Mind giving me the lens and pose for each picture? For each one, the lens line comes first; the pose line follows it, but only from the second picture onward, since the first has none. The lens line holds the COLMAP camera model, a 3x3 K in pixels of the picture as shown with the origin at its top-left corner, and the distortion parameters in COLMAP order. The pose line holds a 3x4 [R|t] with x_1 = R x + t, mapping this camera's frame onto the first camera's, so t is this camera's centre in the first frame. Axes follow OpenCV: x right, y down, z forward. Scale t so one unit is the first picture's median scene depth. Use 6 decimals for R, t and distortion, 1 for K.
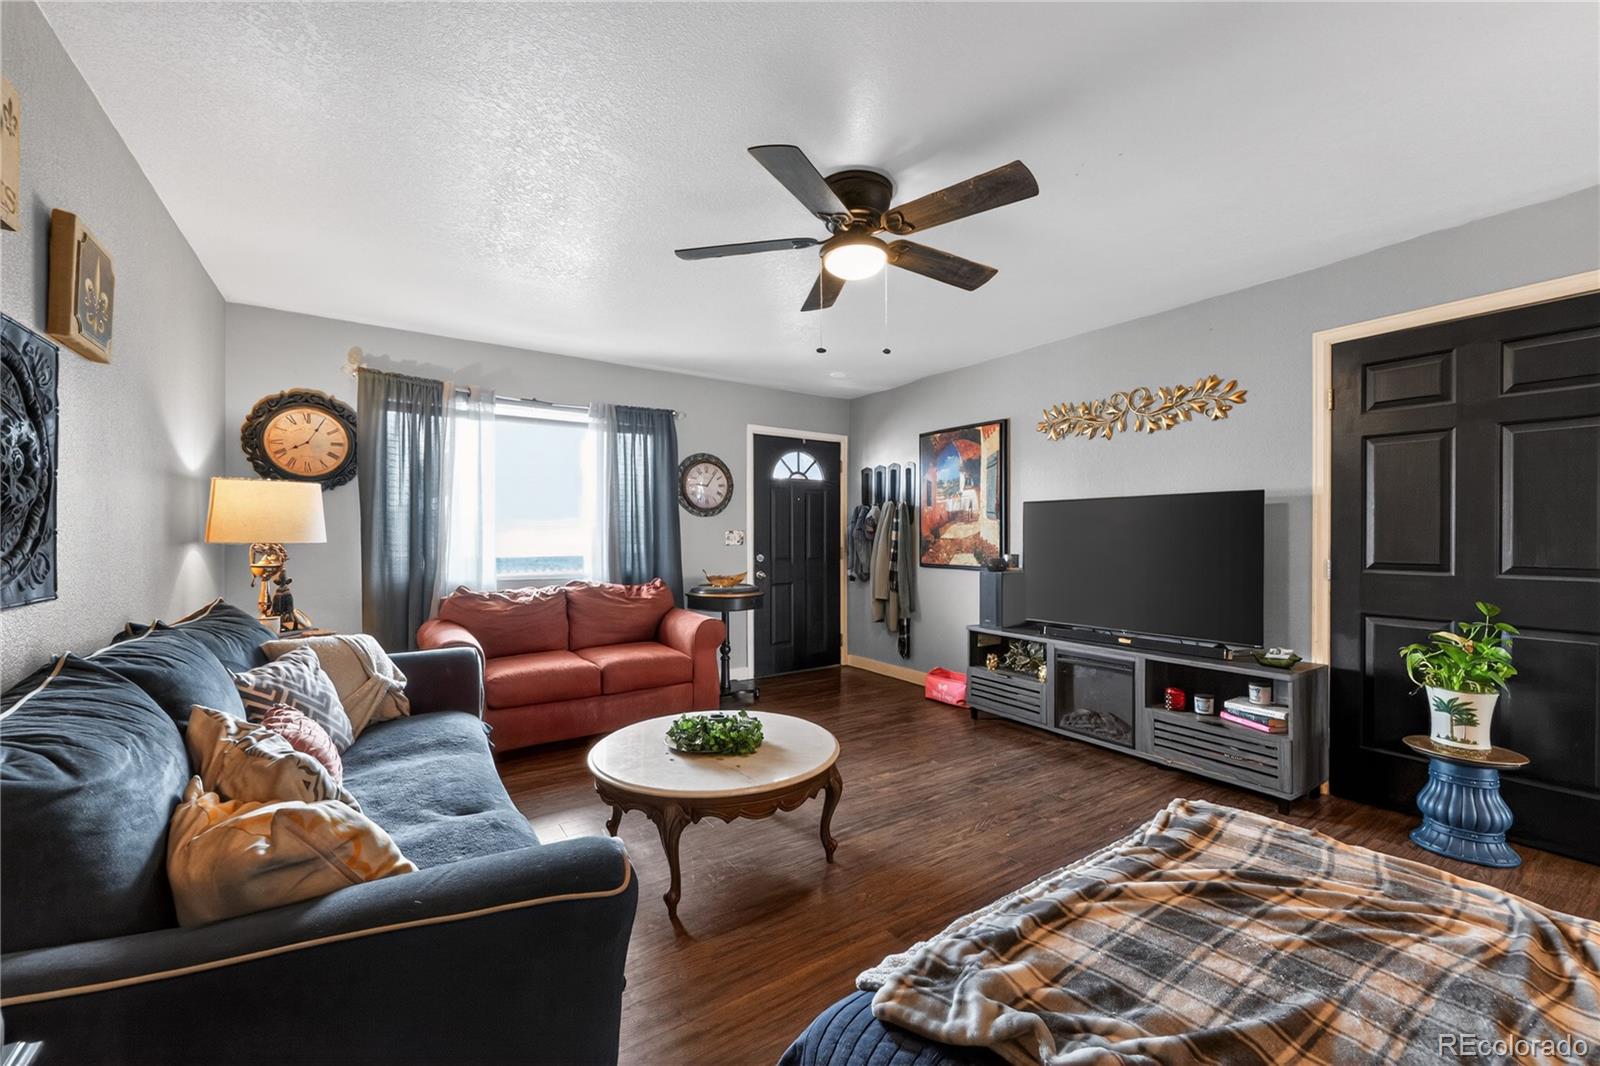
lens RADIAL K [[639.8, 0, 798.4], [0, 639.8, 539.3], [0, 0, 1]] dist [-0.000606, -0.000099]
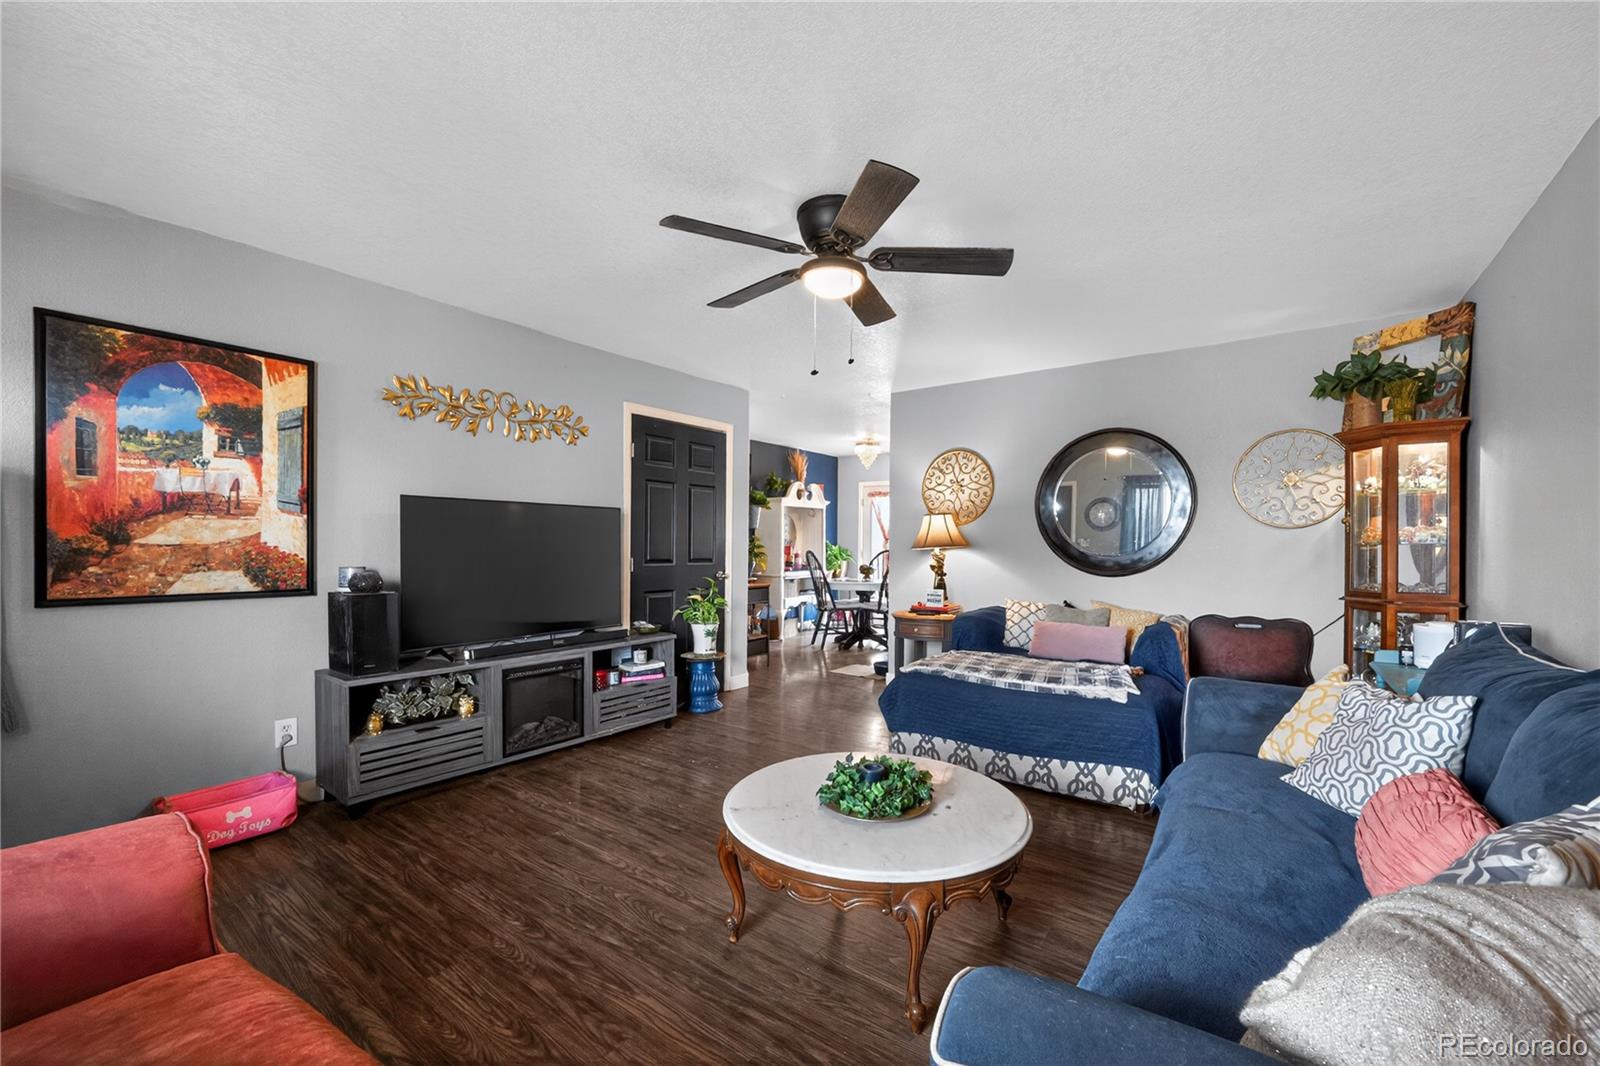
lens RADIAL K [[666.6, 0, 799.6], [0, 666.6, 554.3], [0, 0, 1]] dist [0.000811, 0.000003]
pose [[-0.351602, -0.018753, 0.935962, -0.489194], [-0.004610, 0.999822, 0.018300, -0.005611], [-0.936138, 0.002119, -0.351626, 0.766056]]
